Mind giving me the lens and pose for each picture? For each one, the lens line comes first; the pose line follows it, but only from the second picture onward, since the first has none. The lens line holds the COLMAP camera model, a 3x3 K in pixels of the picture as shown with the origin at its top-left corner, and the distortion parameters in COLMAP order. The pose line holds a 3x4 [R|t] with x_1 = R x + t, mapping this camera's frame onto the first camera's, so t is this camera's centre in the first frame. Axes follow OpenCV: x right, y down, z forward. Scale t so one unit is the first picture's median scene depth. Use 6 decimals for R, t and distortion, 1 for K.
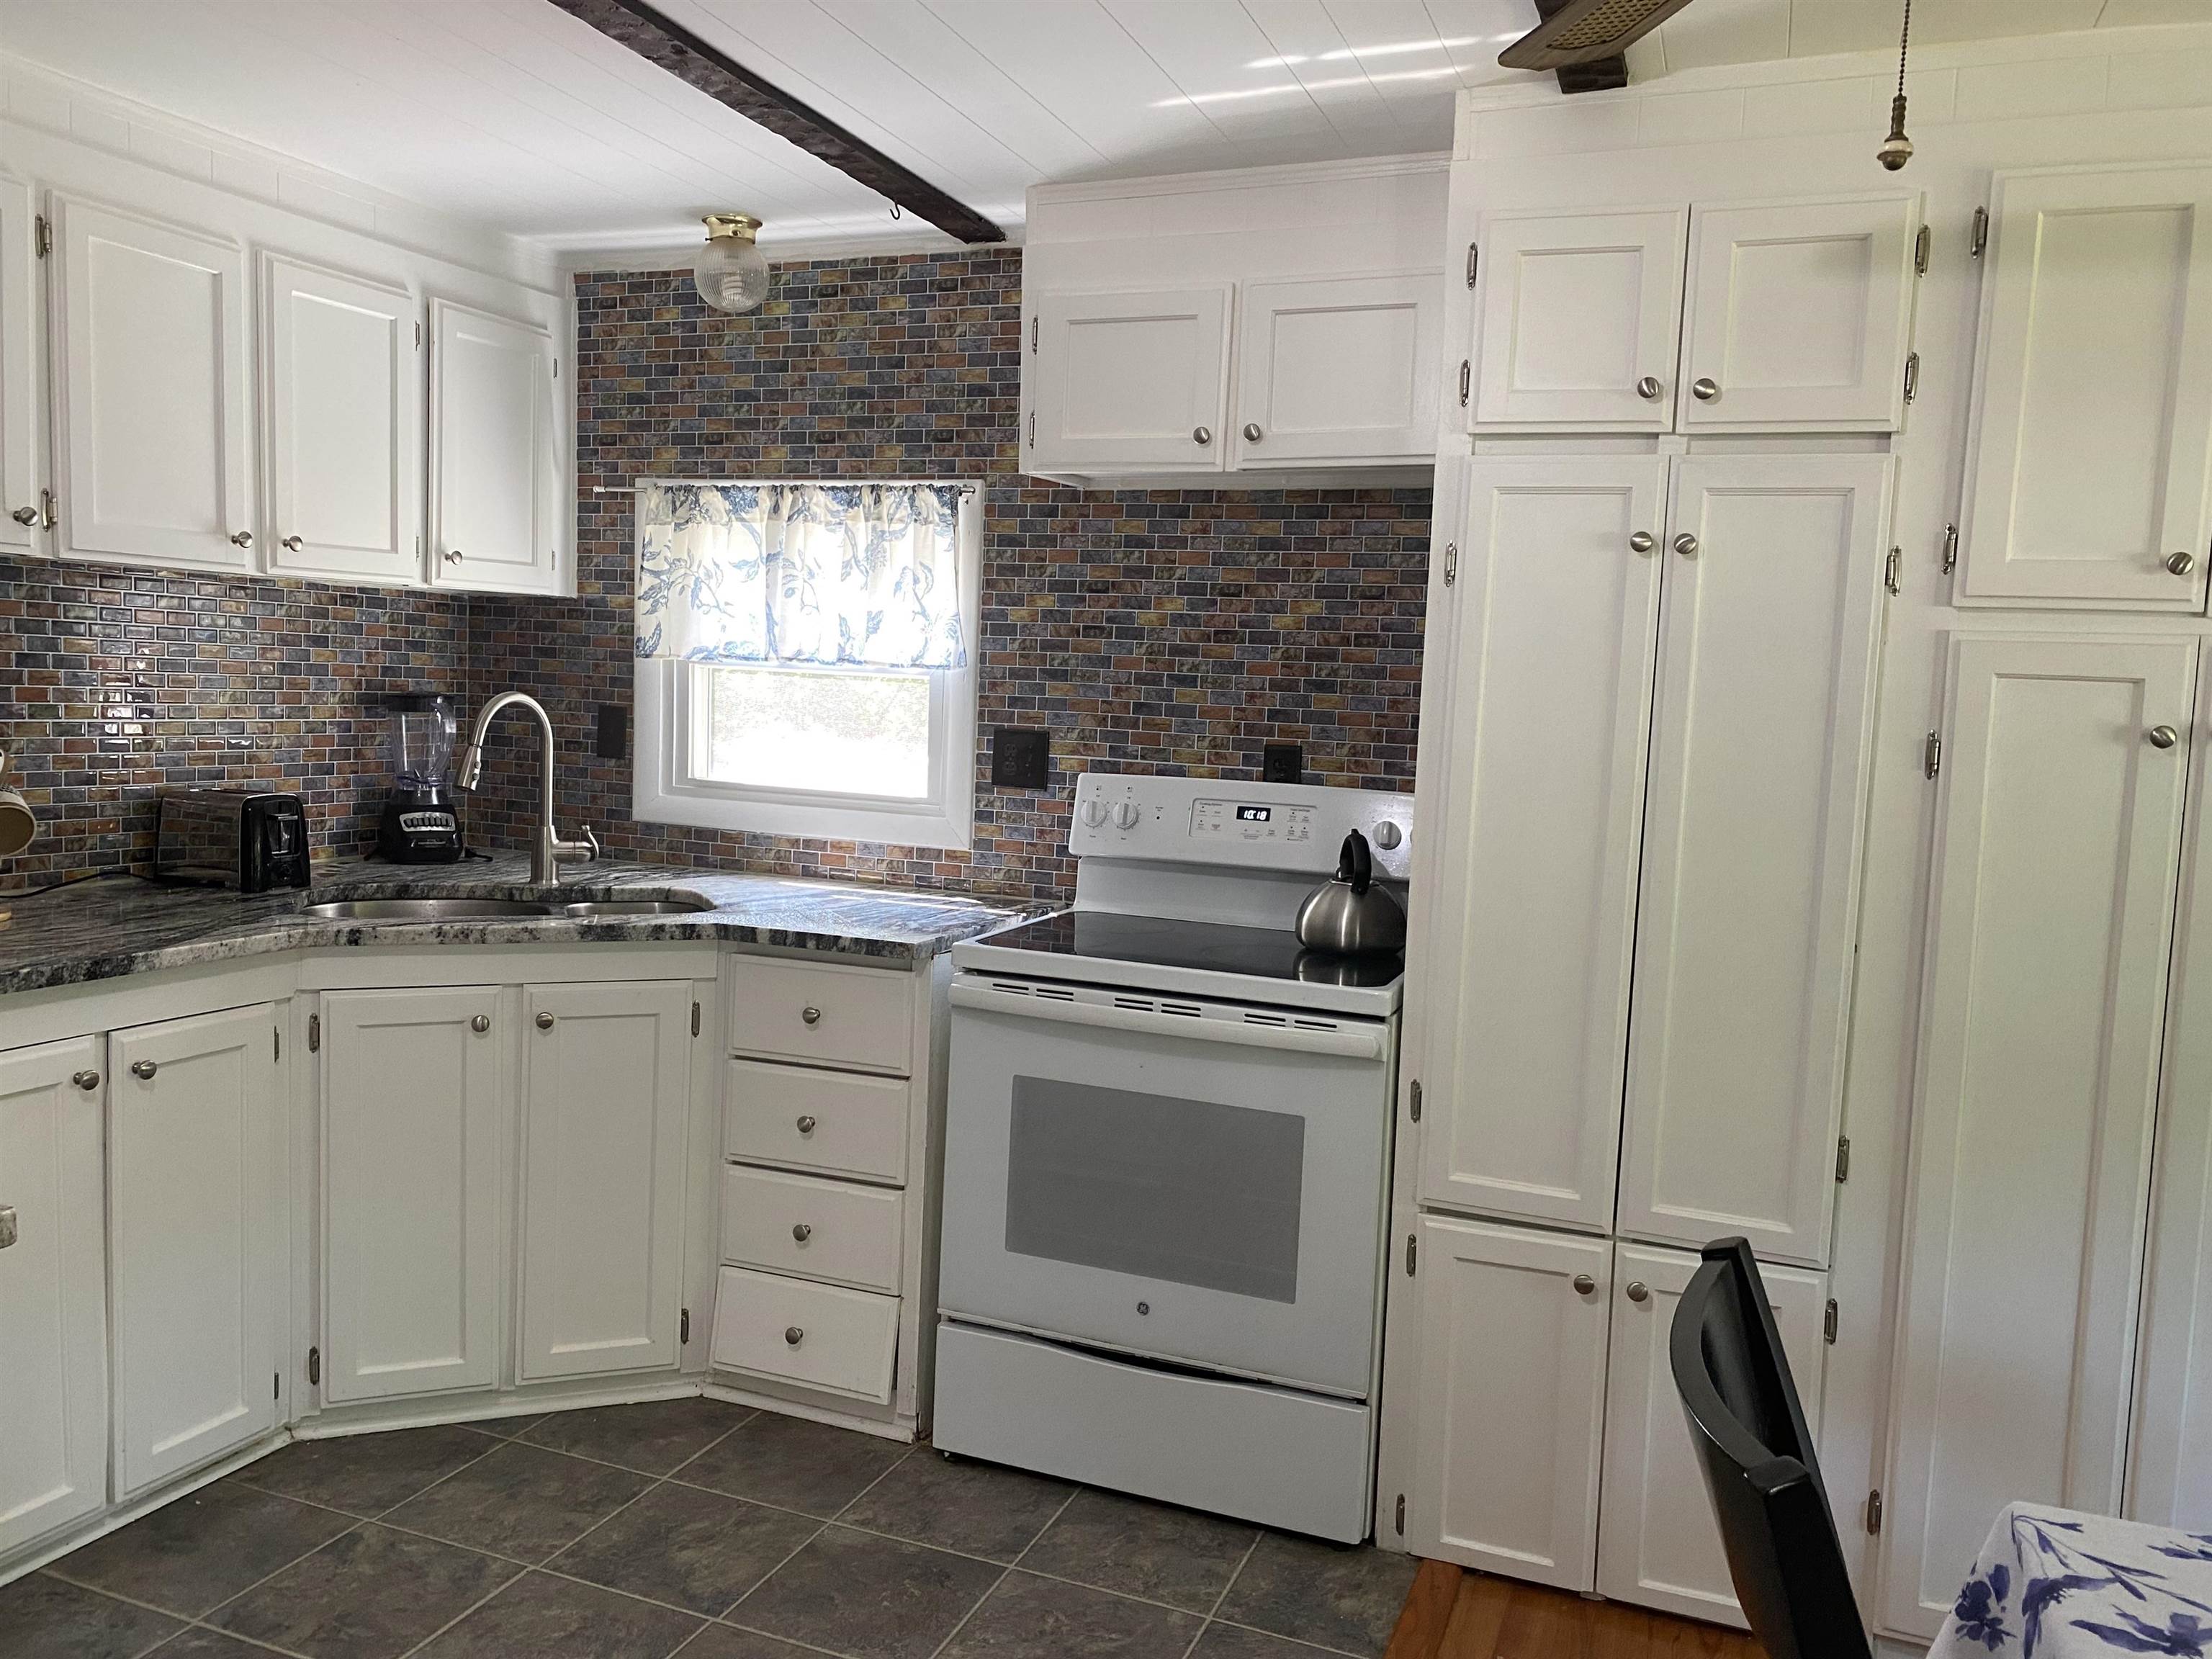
lens RADIAL K [[1644.5, 0, 1107.9], [0, 1644.5, 801.7], [0, 0, 1]] dist [0.004450, -0.038612]
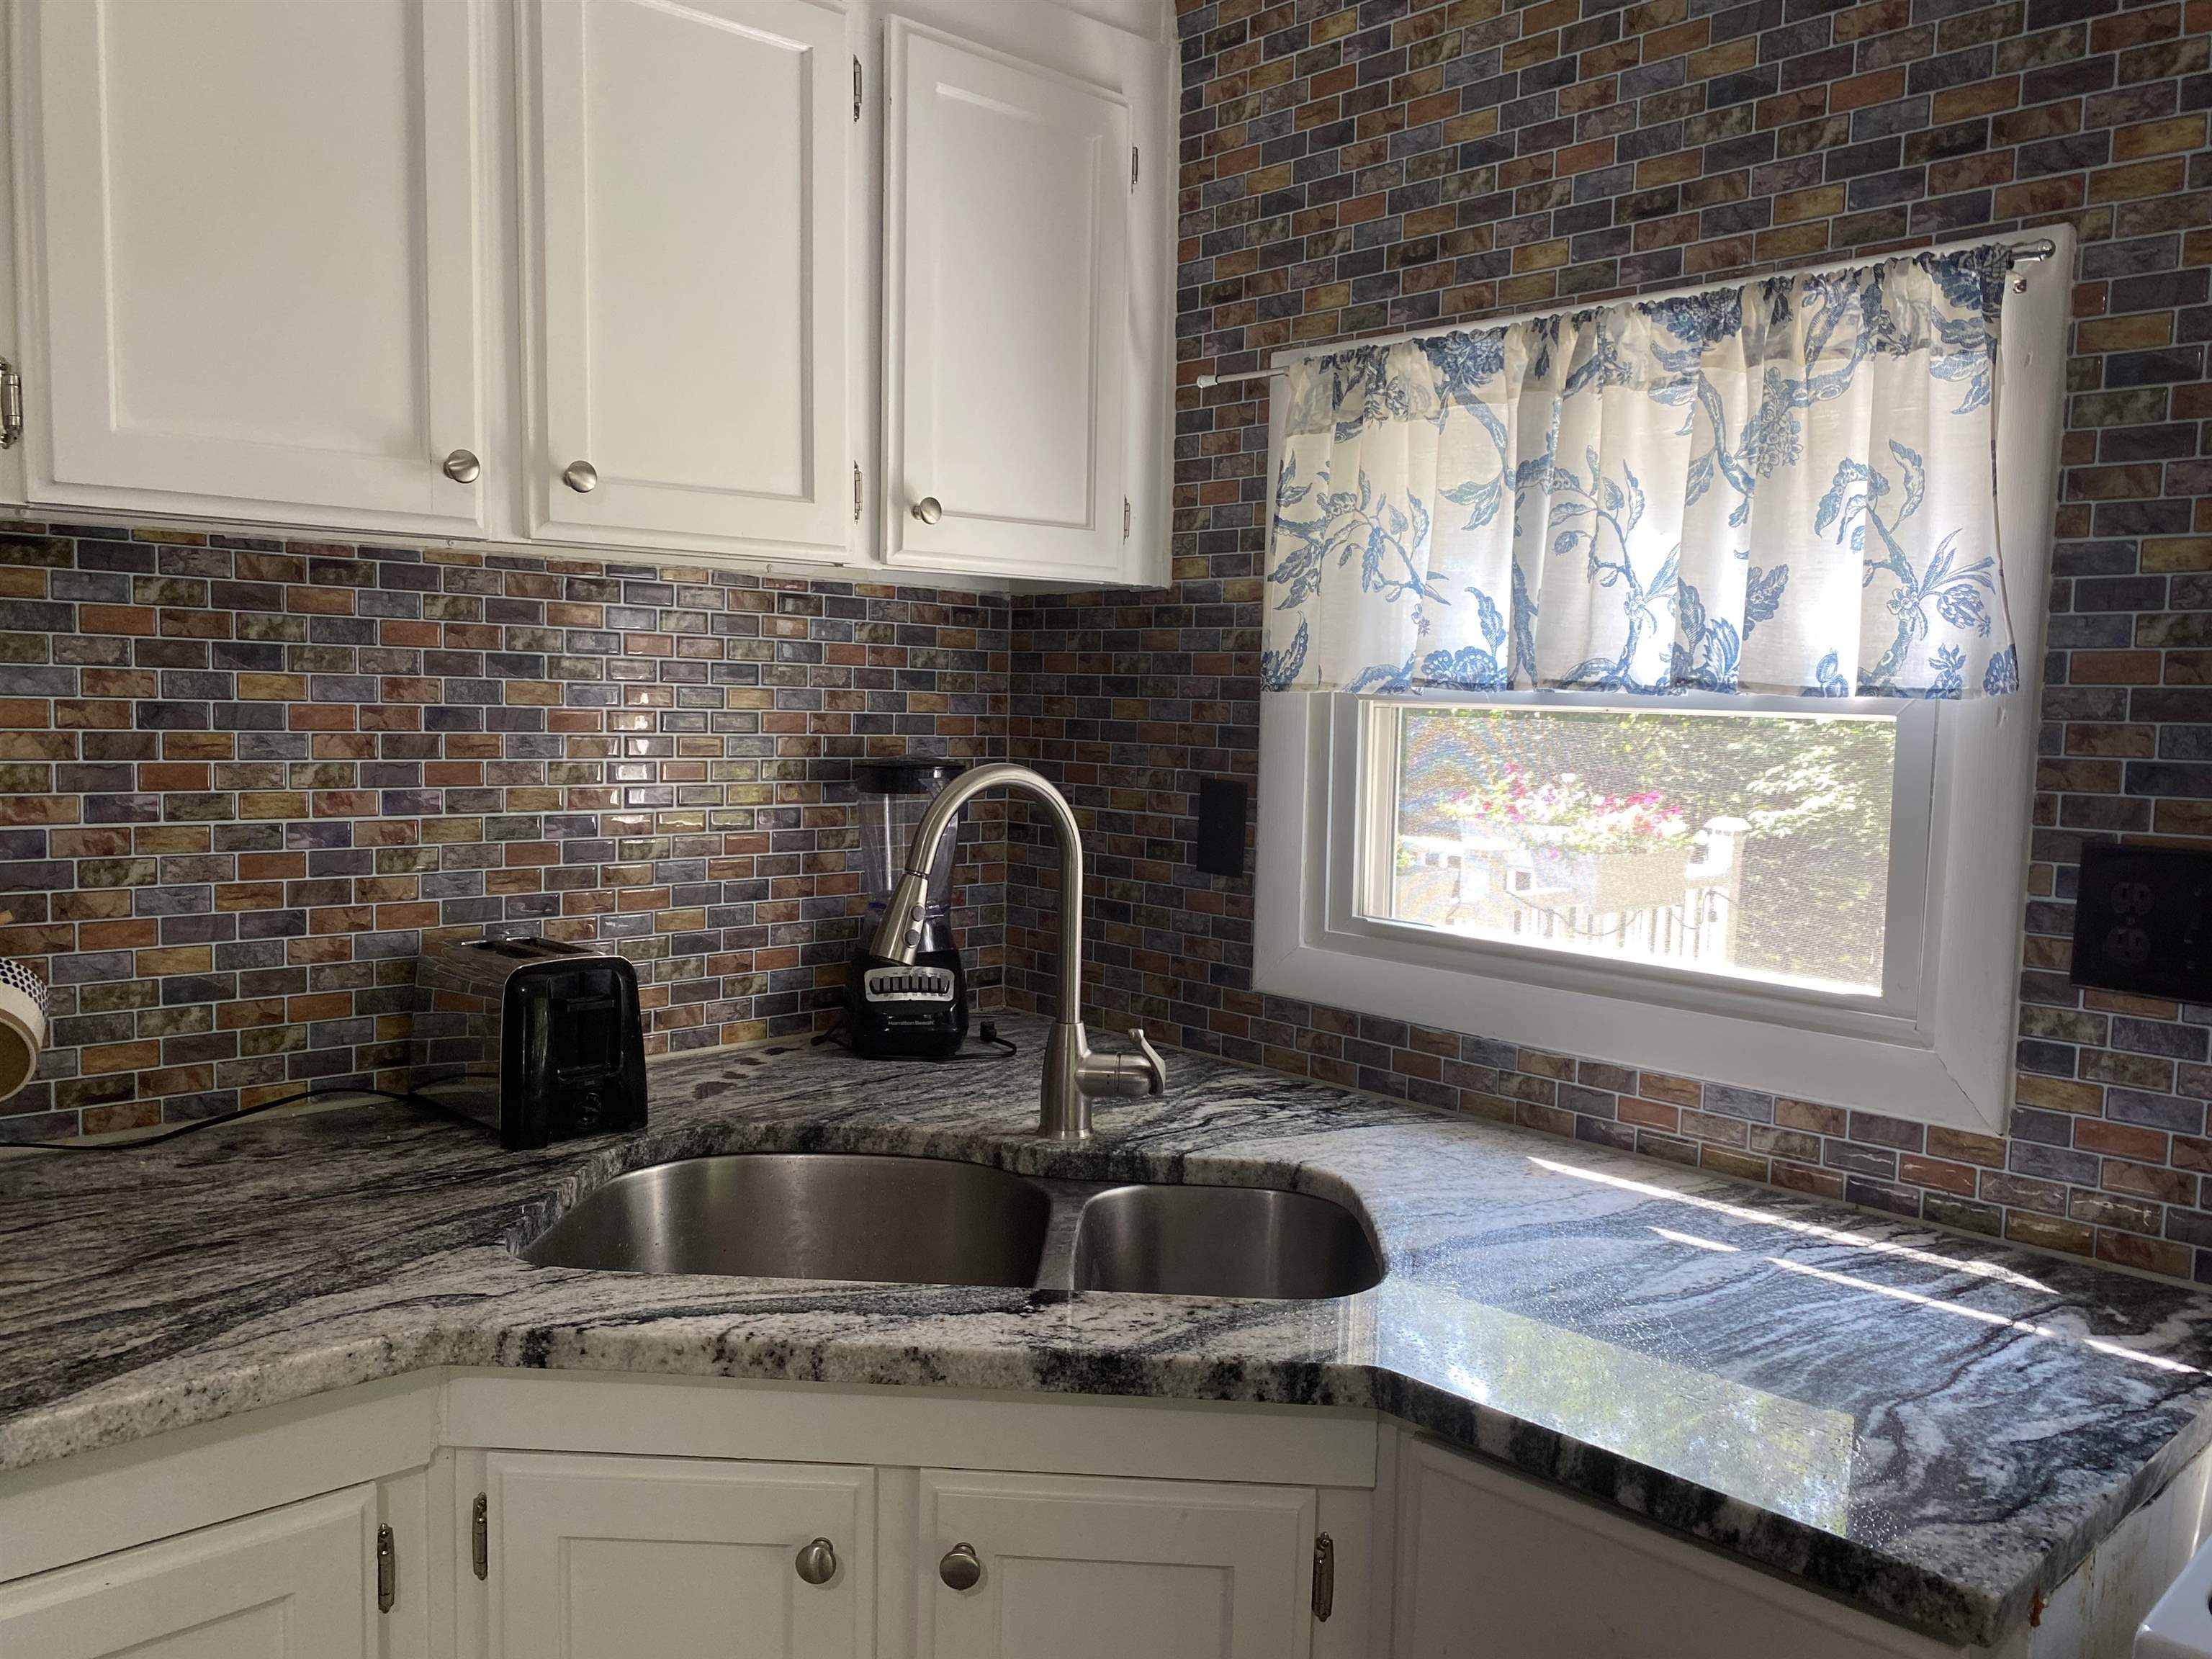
lens RADIAL K [[1715.4, 0, 1059.3], [0, 1715.4, 914.8], [0, 0, 1]] dist [0.007107, -0.004747]
pose [[0.900064, 0.032486, -0.434544, -0.106778], [-0.015846, 0.998998, 0.041861, -0.038882], [0.435468, -0.030791, 0.899677, 0.490216]]
